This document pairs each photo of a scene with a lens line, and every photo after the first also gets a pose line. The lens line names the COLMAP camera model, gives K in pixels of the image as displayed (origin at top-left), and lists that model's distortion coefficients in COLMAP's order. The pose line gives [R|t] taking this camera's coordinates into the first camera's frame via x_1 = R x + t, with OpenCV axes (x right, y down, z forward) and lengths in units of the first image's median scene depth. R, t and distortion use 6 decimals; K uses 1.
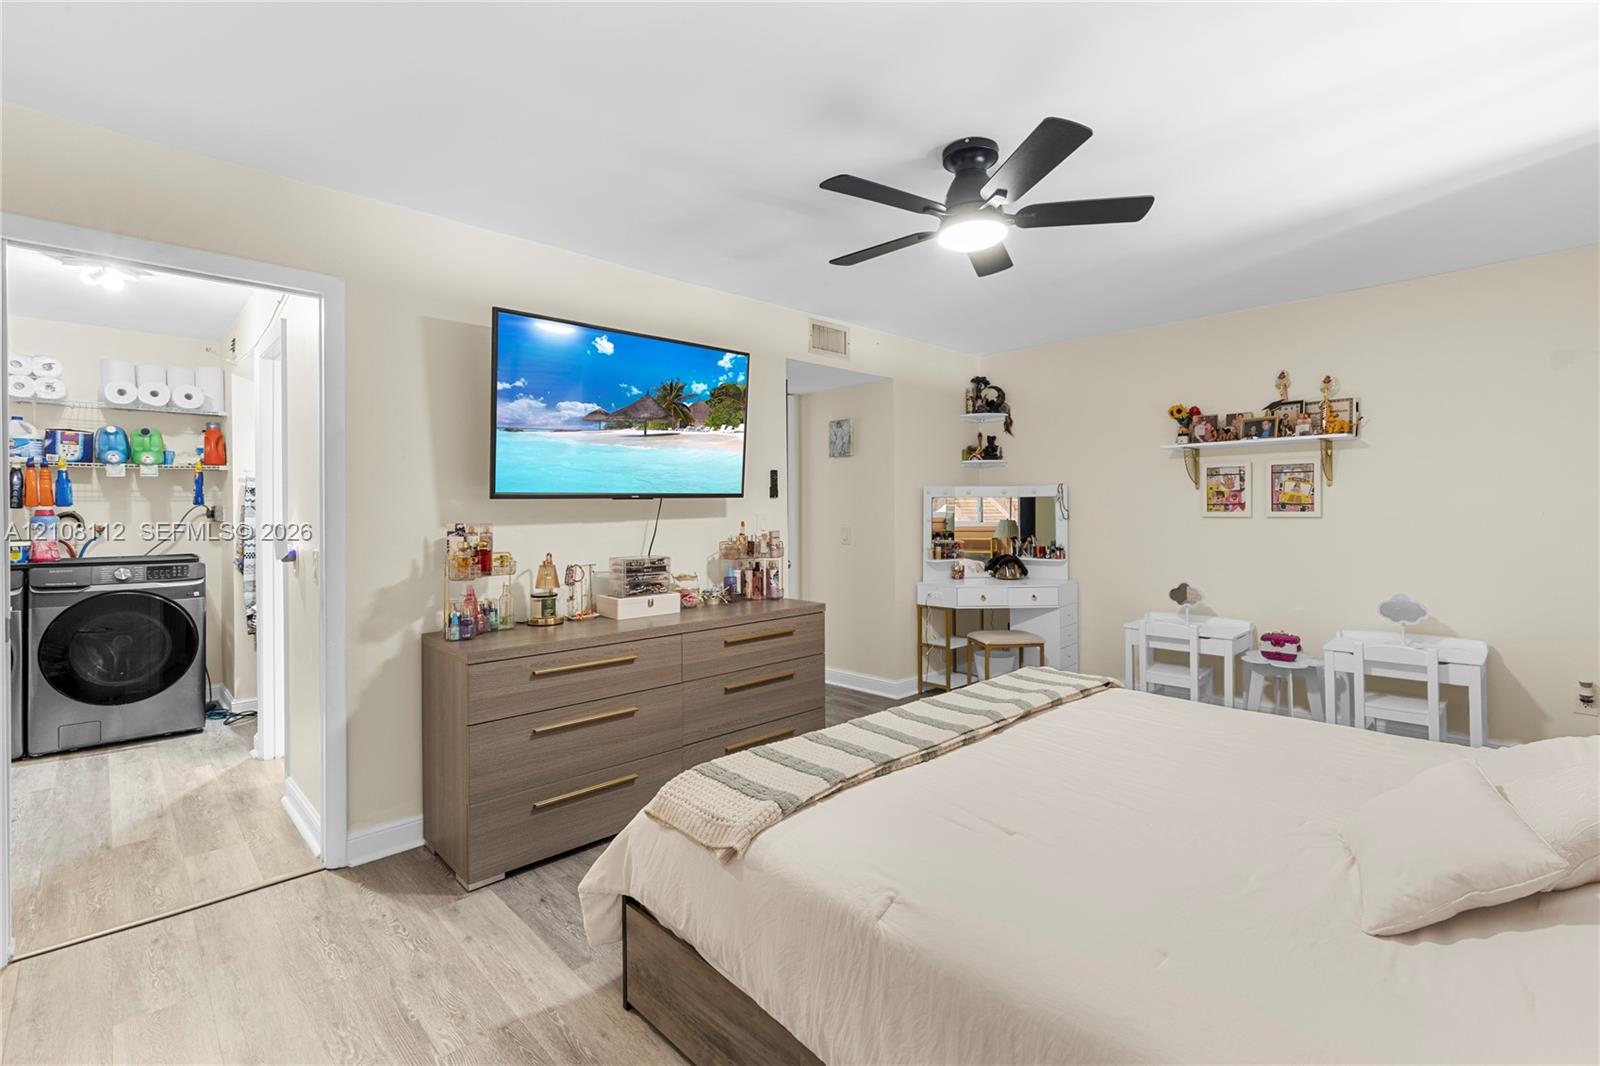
lens RADIAL K [[718.8, 0, 811.4], [0, 718.8, 517.7], [0, 0, 1]] dist [0.003220, 0.000829]
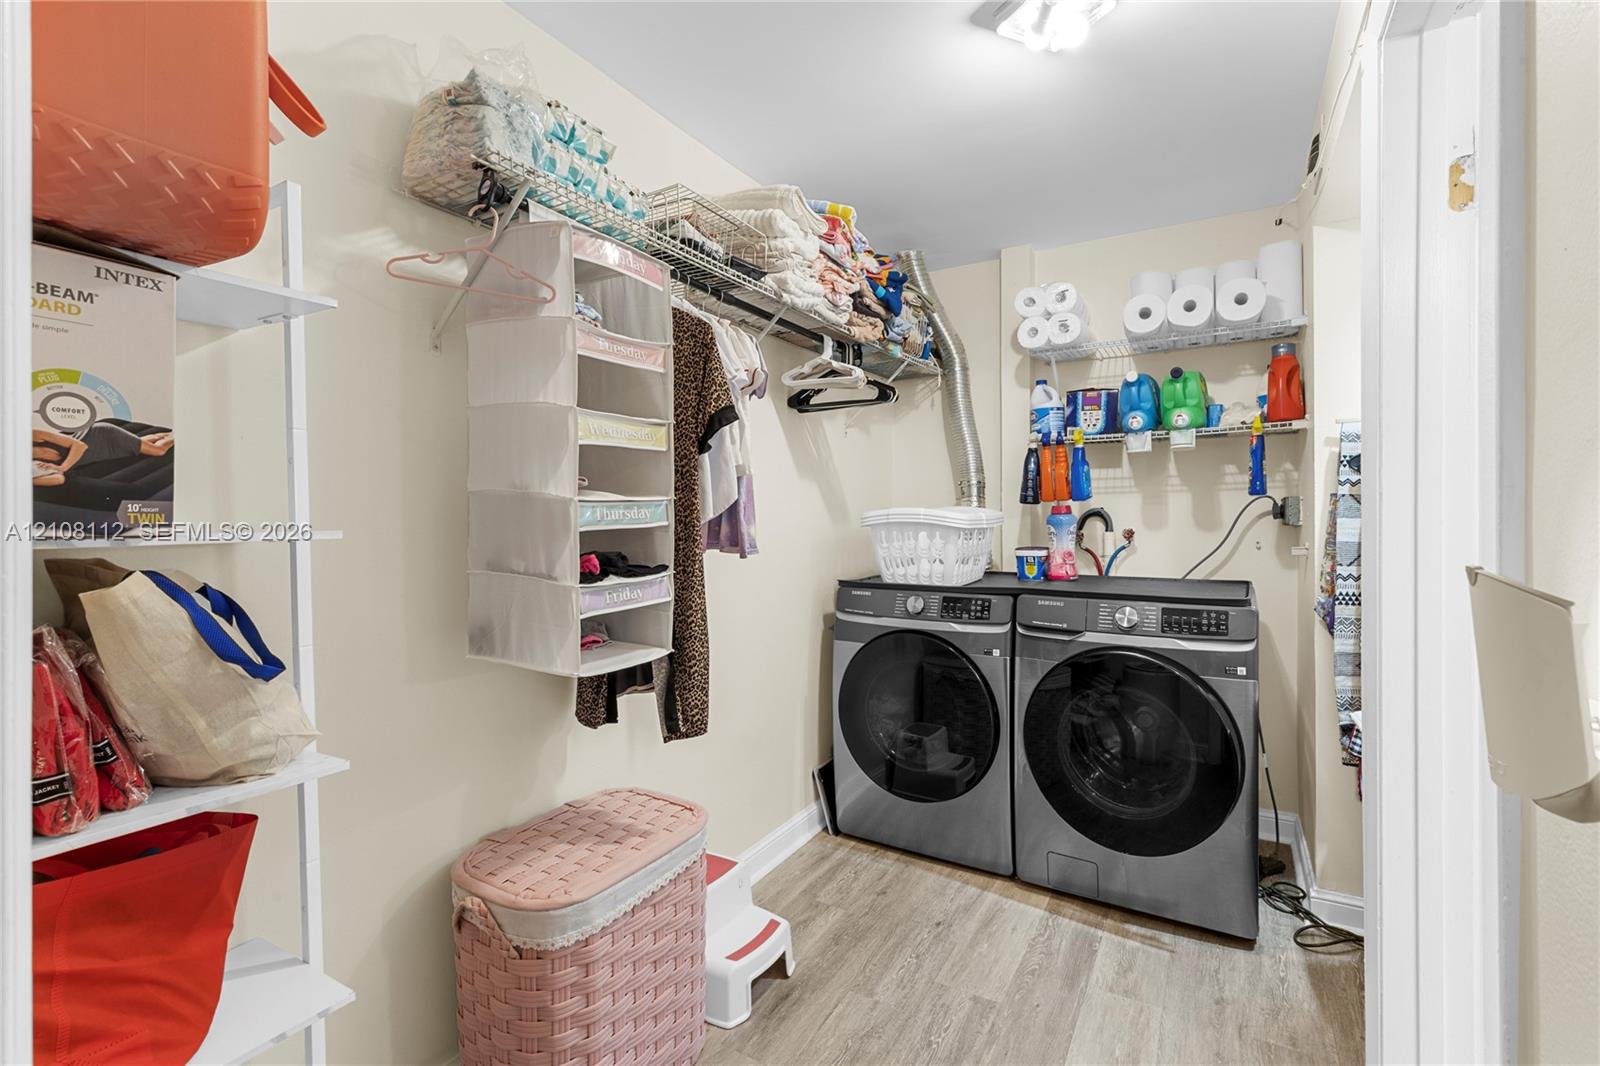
lens RADIAL K [[718.8, 0, 811.4], [0, 718.8, 517.7], [0, 0, 1]] dist [0.003220, 0.000829]
pose [[0.265993, 0.006459, -0.963953, -0.438230], [-0.004263, 0.999976, 0.005524, -0.002146], [0.963965, 0.002641, 0.266014, 0.561324]]
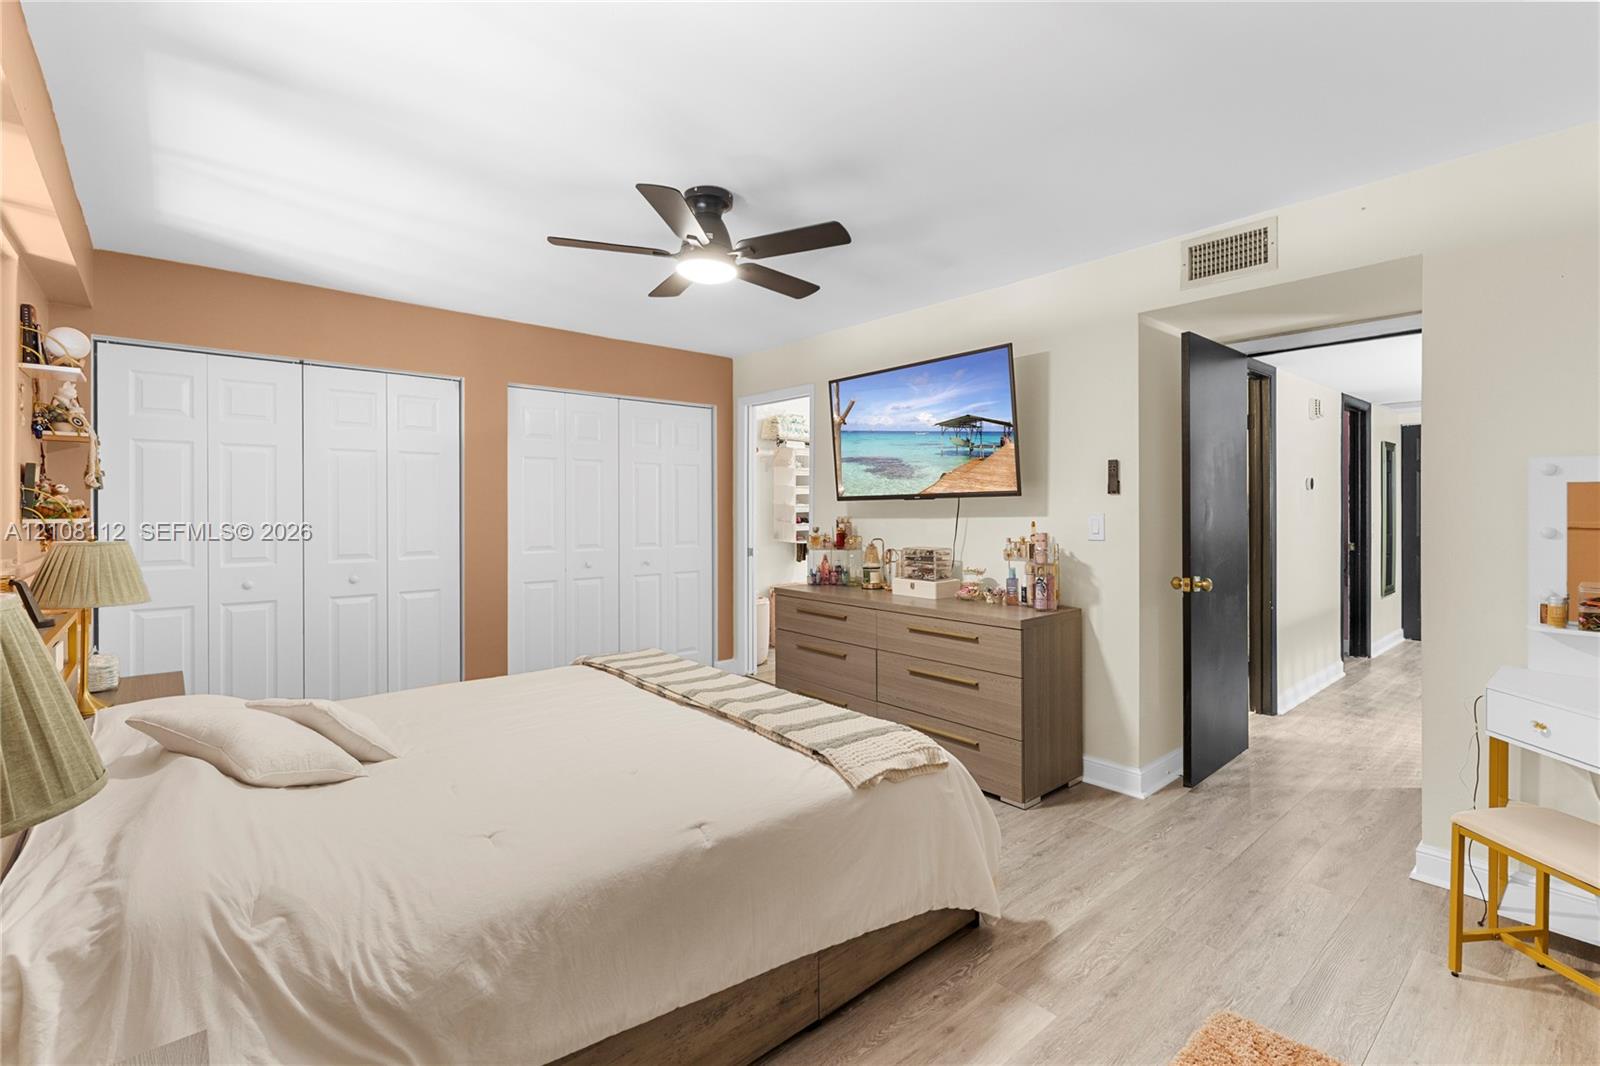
lens RADIAL K [[718.8, 0, 811.4], [0, 718.8, 517.7], [0, 0, 1]] dist [0.003220, 0.000829]
pose [[-0.055616, 0.019006, -0.998271, 0.726097], [-0.008797, 0.999771, 0.019524, -0.012814], [0.998414, 0.009868, -0.055436, 0.662002]]
